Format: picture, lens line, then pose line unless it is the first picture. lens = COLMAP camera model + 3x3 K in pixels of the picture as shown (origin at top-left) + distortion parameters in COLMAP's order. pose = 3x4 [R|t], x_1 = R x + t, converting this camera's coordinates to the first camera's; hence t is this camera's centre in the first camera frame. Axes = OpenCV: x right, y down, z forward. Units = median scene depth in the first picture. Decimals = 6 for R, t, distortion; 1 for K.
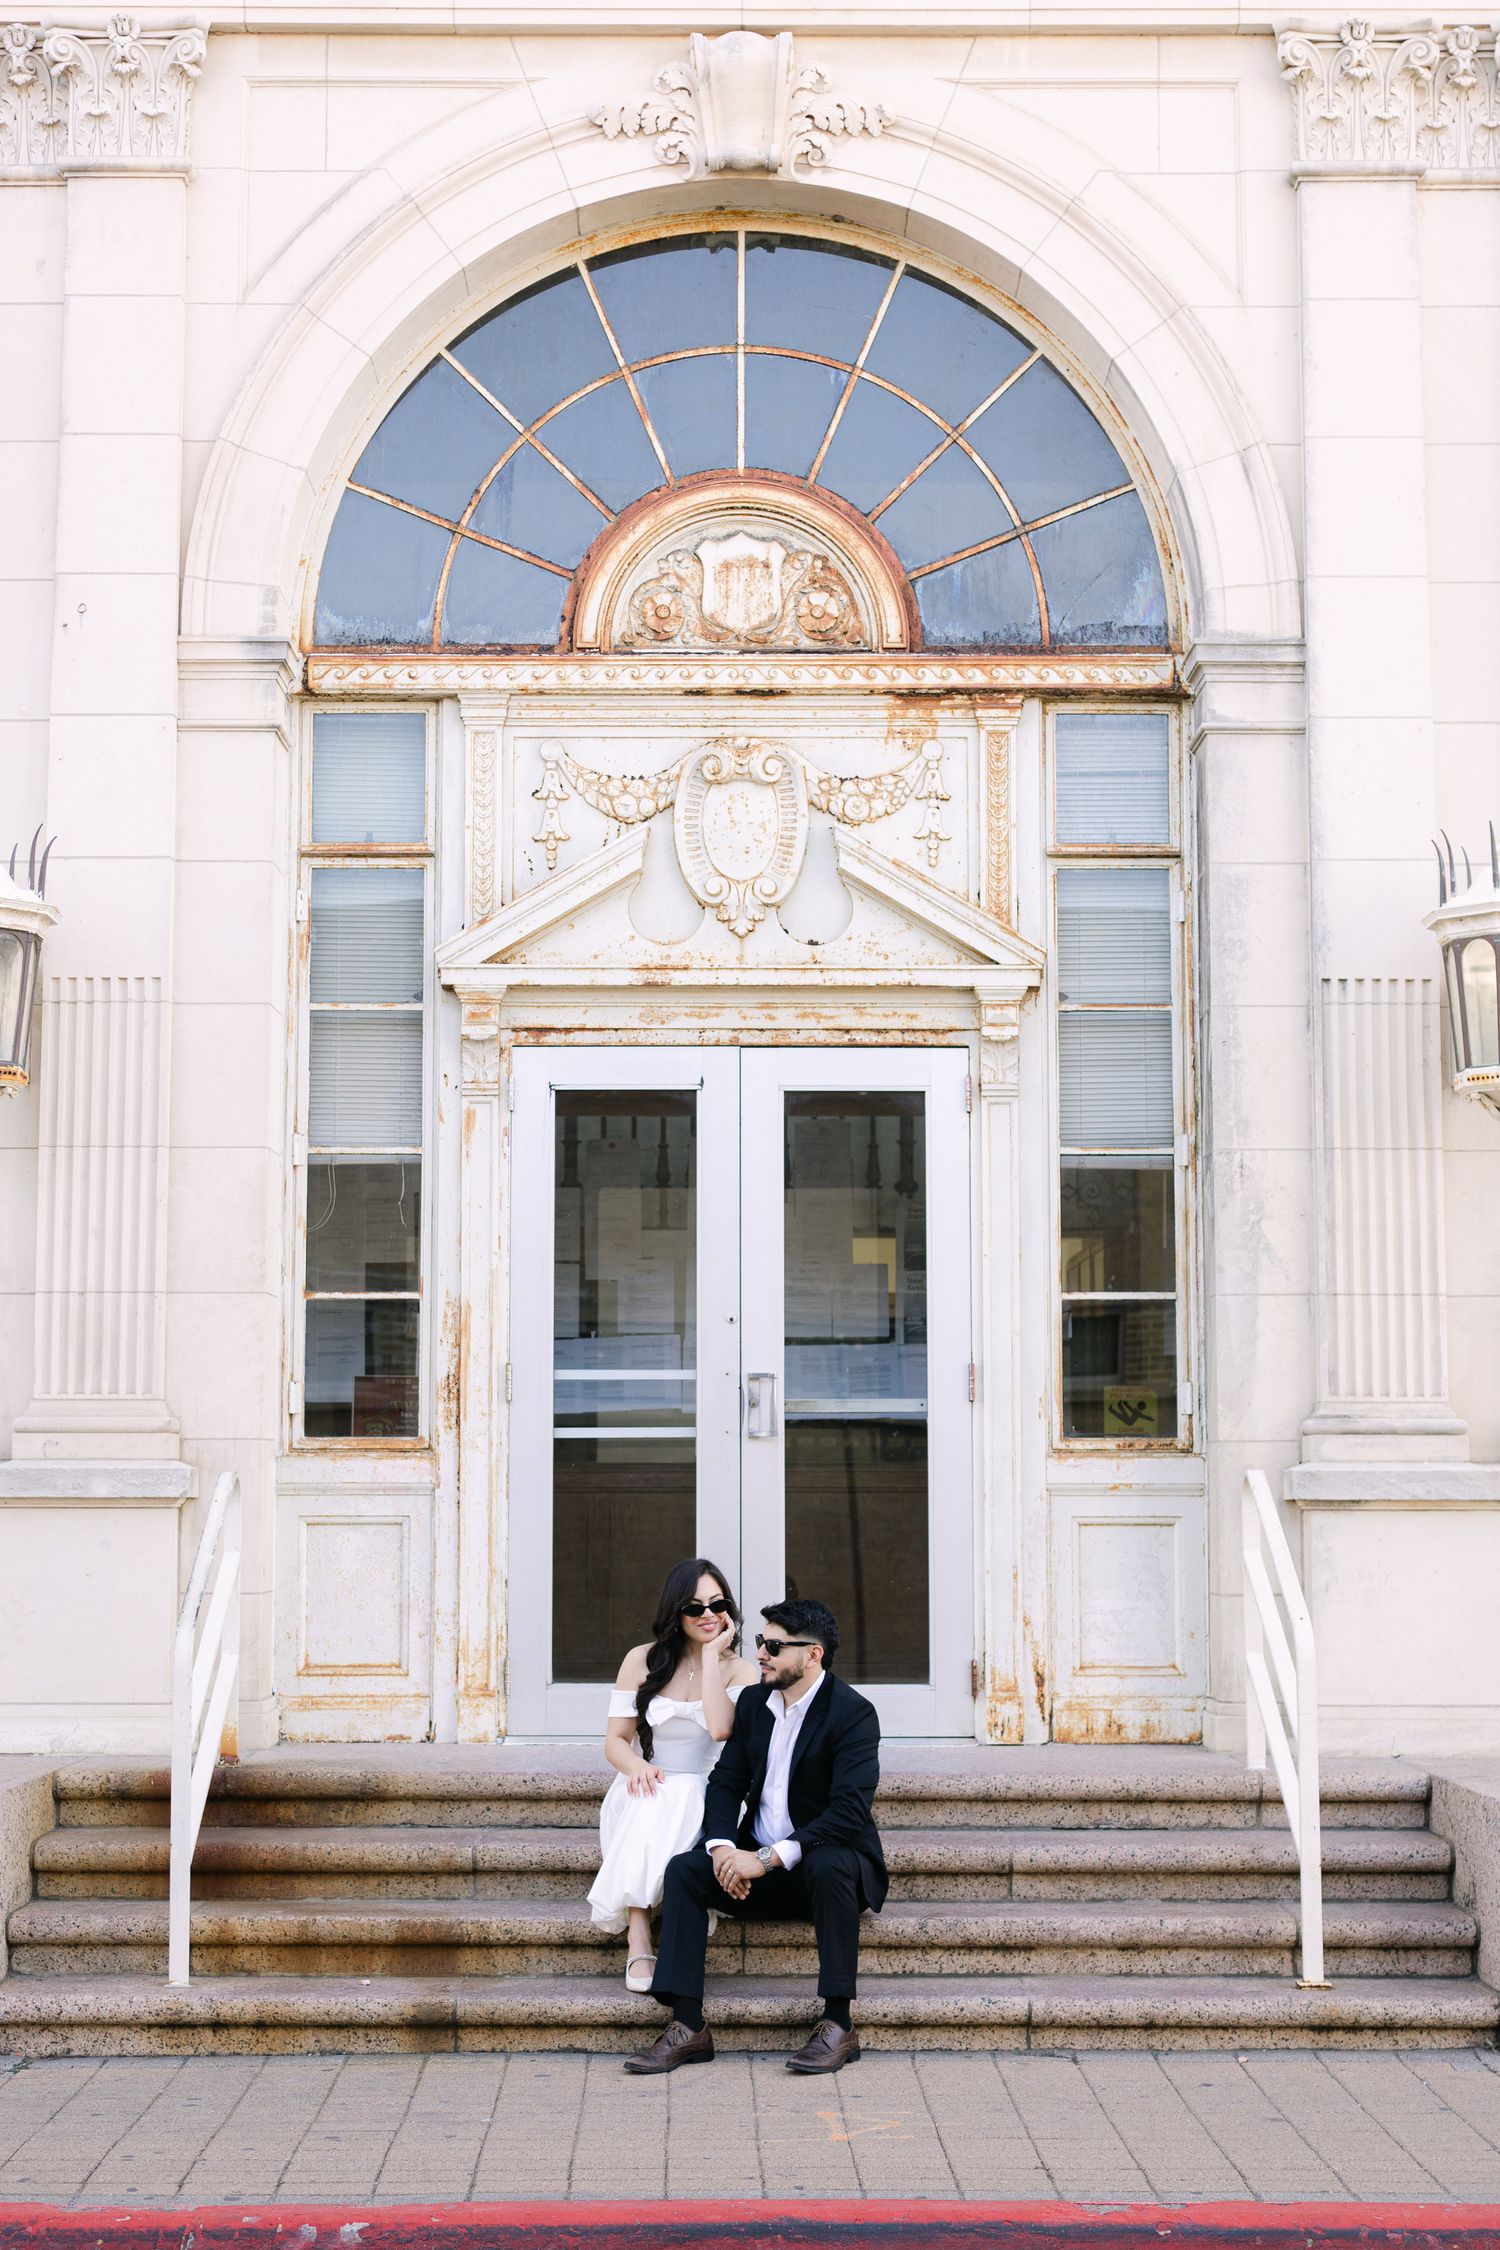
lens RADIAL K [[3189.0, 0, 750.0], [0, 3189.0, 1125.0], [0, 0, 1]] dist [0.004332, -0.034543]
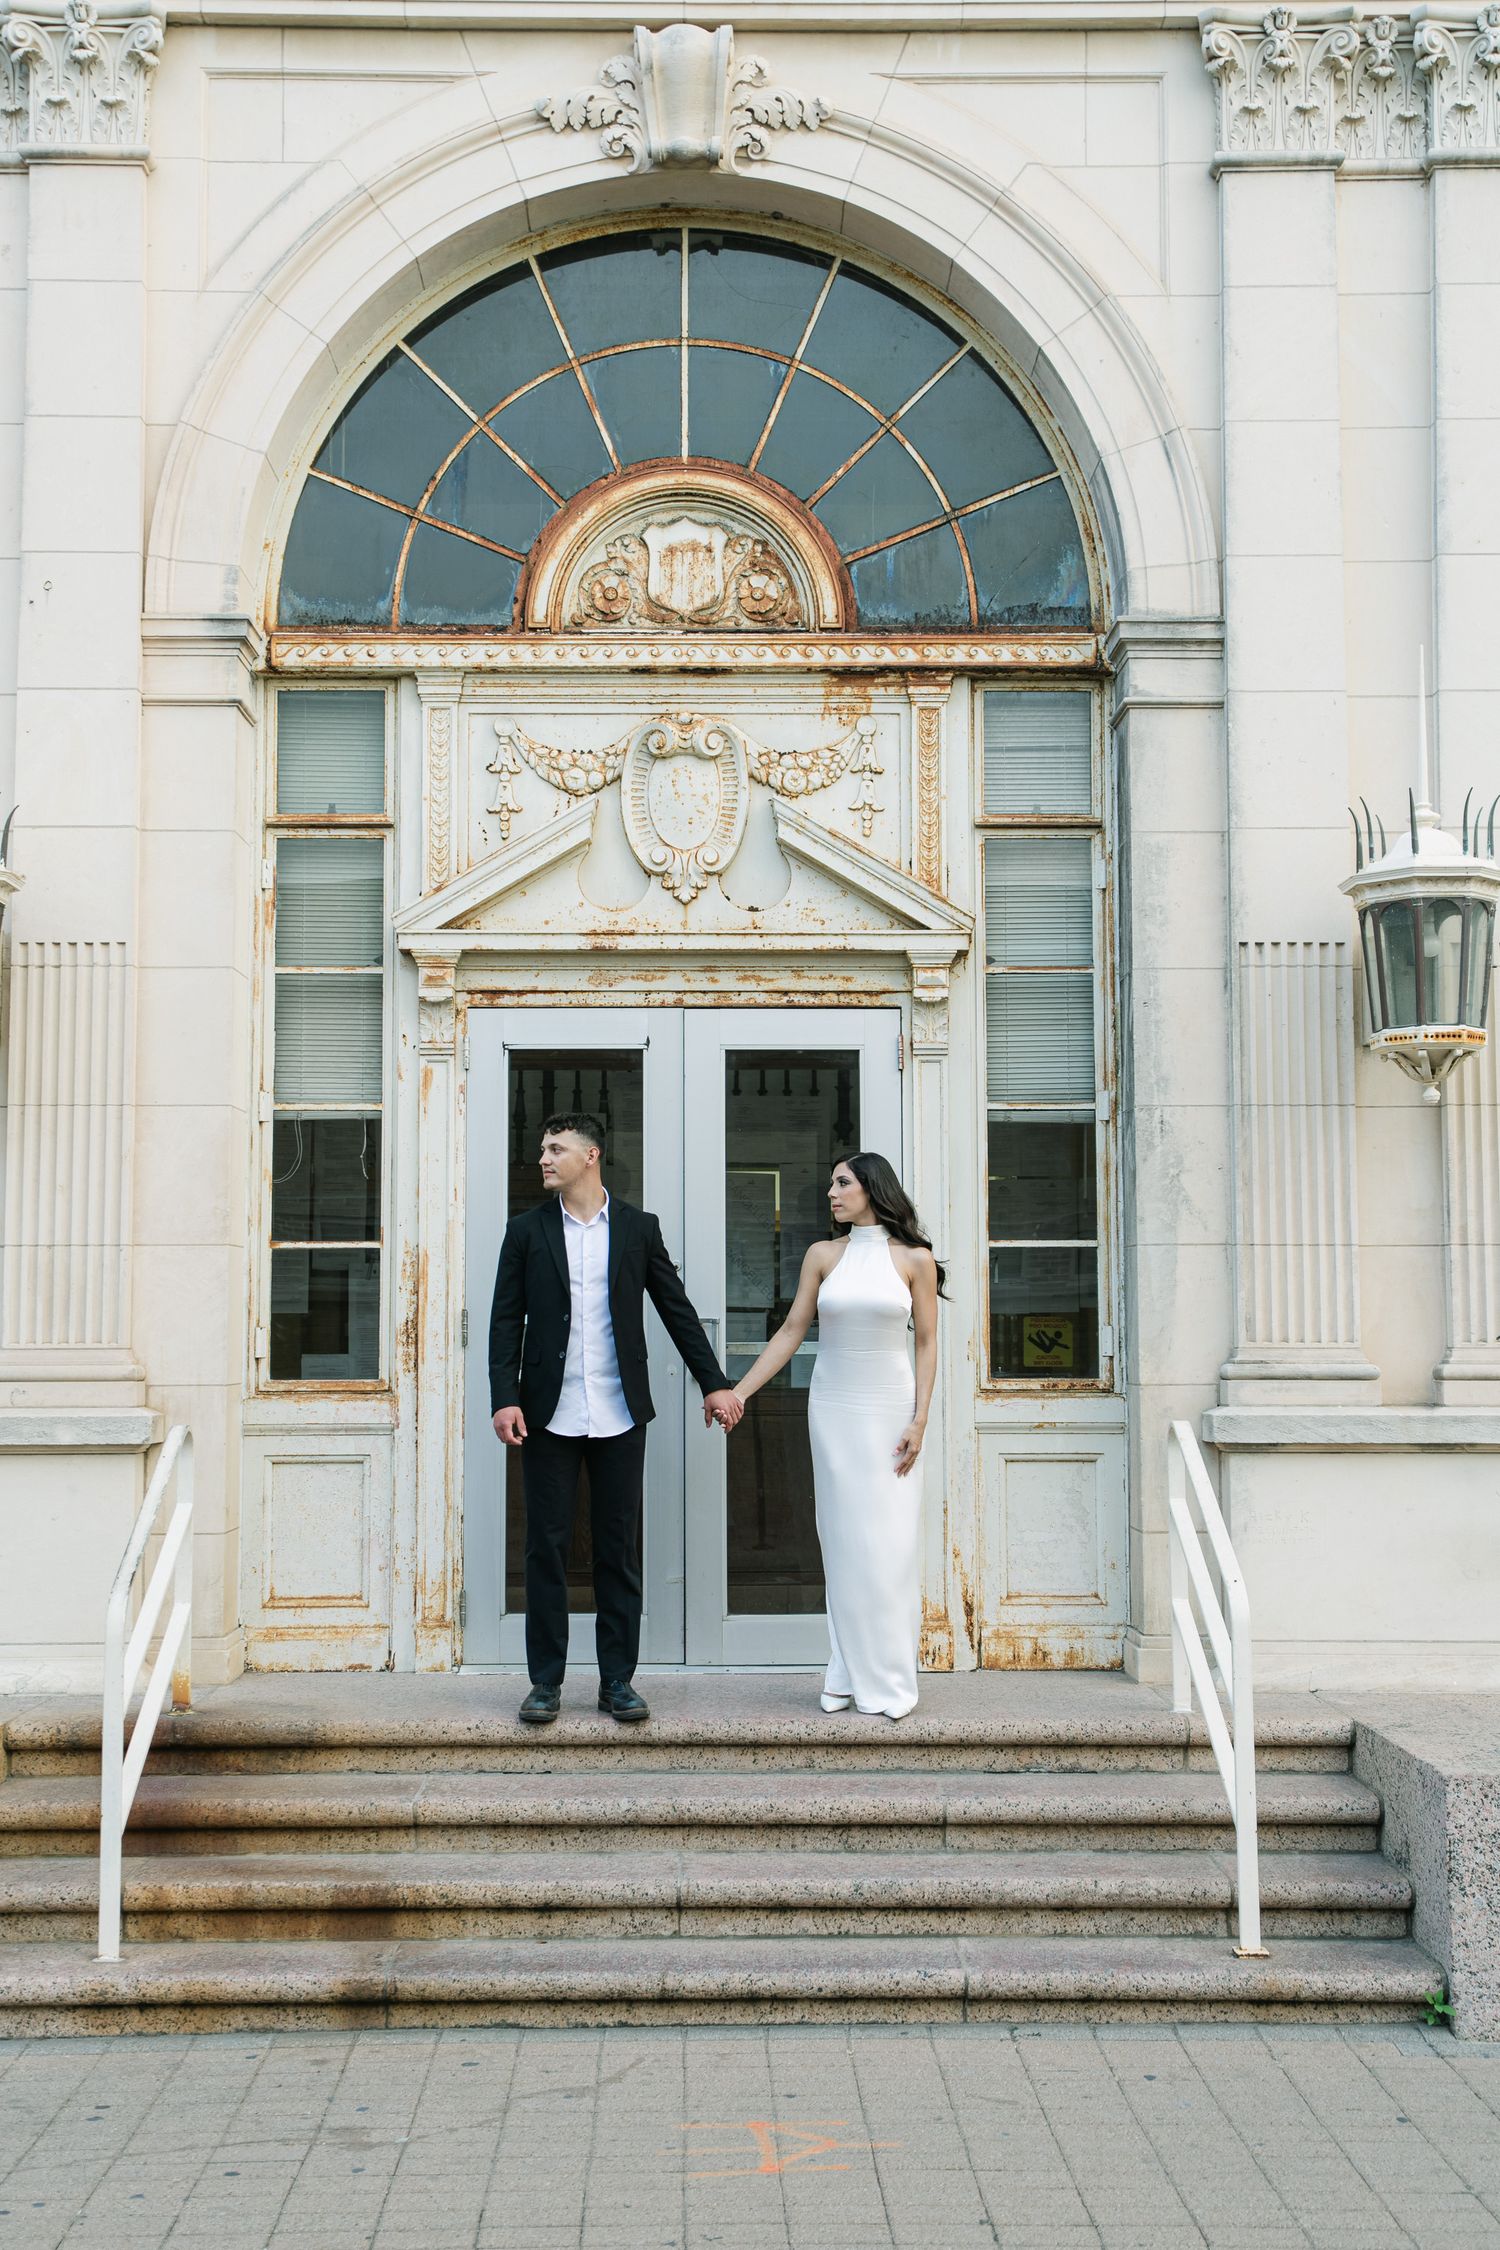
lens RADIAL K [[2638.7, 0, 715.2], [0, 2638.7, 1123.6], [0, 0, 1]] dist [0.051368, 0.034221]
pose [[0.999999, -0.001318, 0.000201, 0.008350], [0.001313, 0.999739, 0.022791, -0.007538], [-0.000231, -0.022790, 0.999740, 0.153079]]
